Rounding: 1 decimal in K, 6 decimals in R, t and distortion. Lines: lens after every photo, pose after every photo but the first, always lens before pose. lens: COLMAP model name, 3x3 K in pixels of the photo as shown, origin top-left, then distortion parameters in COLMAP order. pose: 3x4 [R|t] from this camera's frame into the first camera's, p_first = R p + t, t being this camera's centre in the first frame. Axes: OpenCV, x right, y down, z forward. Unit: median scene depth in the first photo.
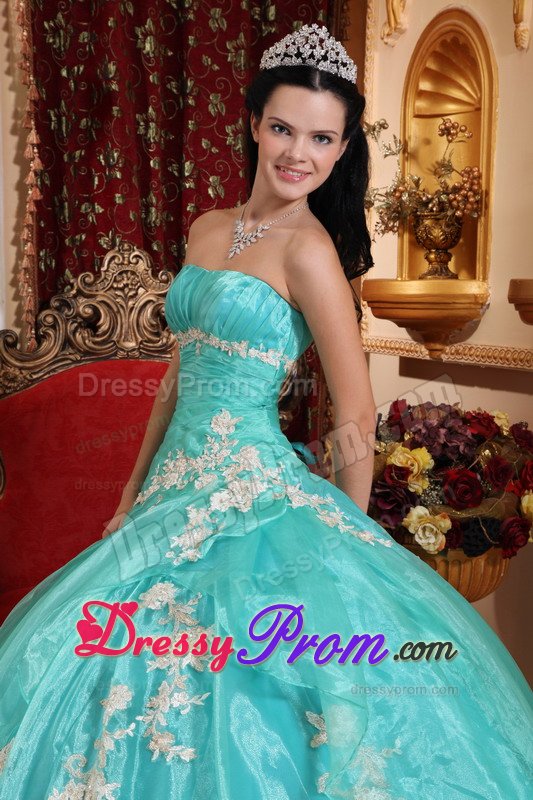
lens RADIAL K [[1426.9, 0, 266.5], [0, 1426.9, 426.8], [0, 0, 1]] dist [0.228075, -0.077202]
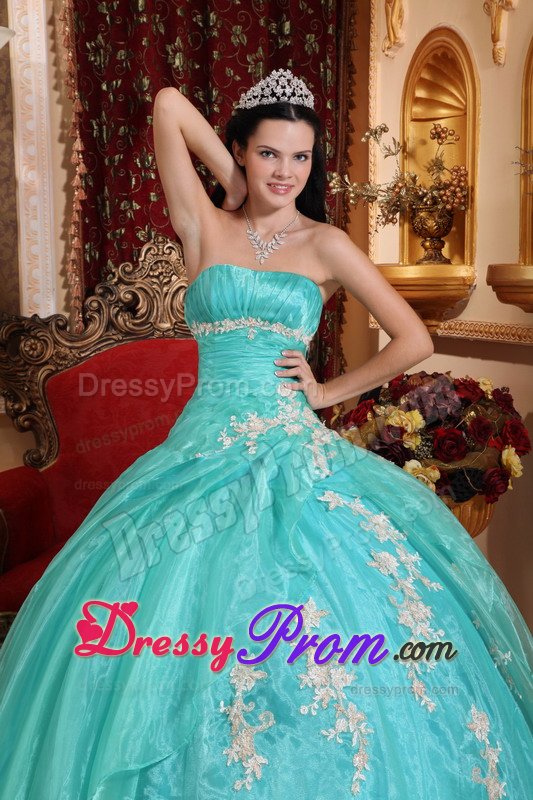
lens RADIAL K [[1426.9, 0, 266.5], [0, 1426.9, 426.8], [0, 0, 1]] dist [0.228075, -0.077202]
pose [[0.999542, -0.013976, -0.026835, 0.014795], [0.014408, 0.999768, 0.015989, 0.006253], [0.026606, -0.016369, 0.999512, -0.138704]]
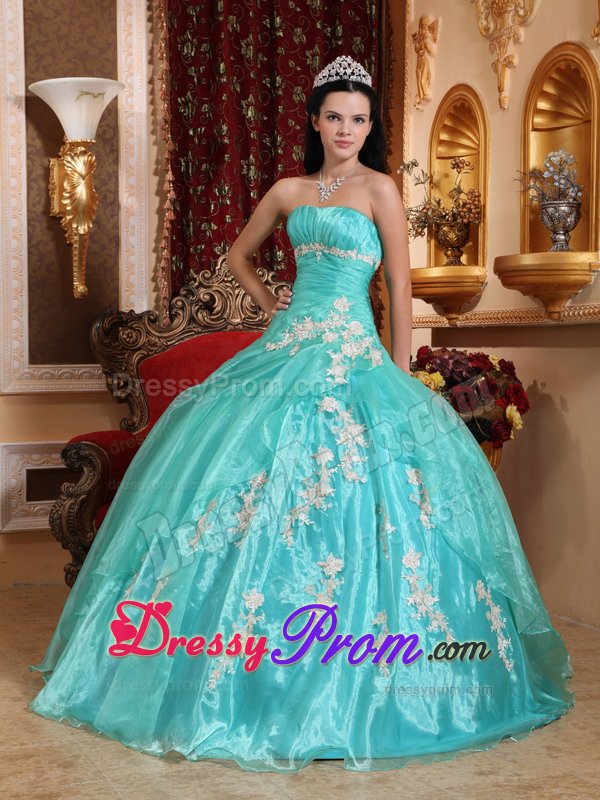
lens RADIAL K [[1342.3, 0, 302.1], [0, 1342.3, 422.7], [0, 0, 1]] dist [0.066717, 0.102333]
pose [[0.999503, -0.002519, -0.031422, 0.010184], [0.001027, 0.998874, -0.047423, 0.105482], [0.031506, 0.047367, 0.998381, -0.307842]]
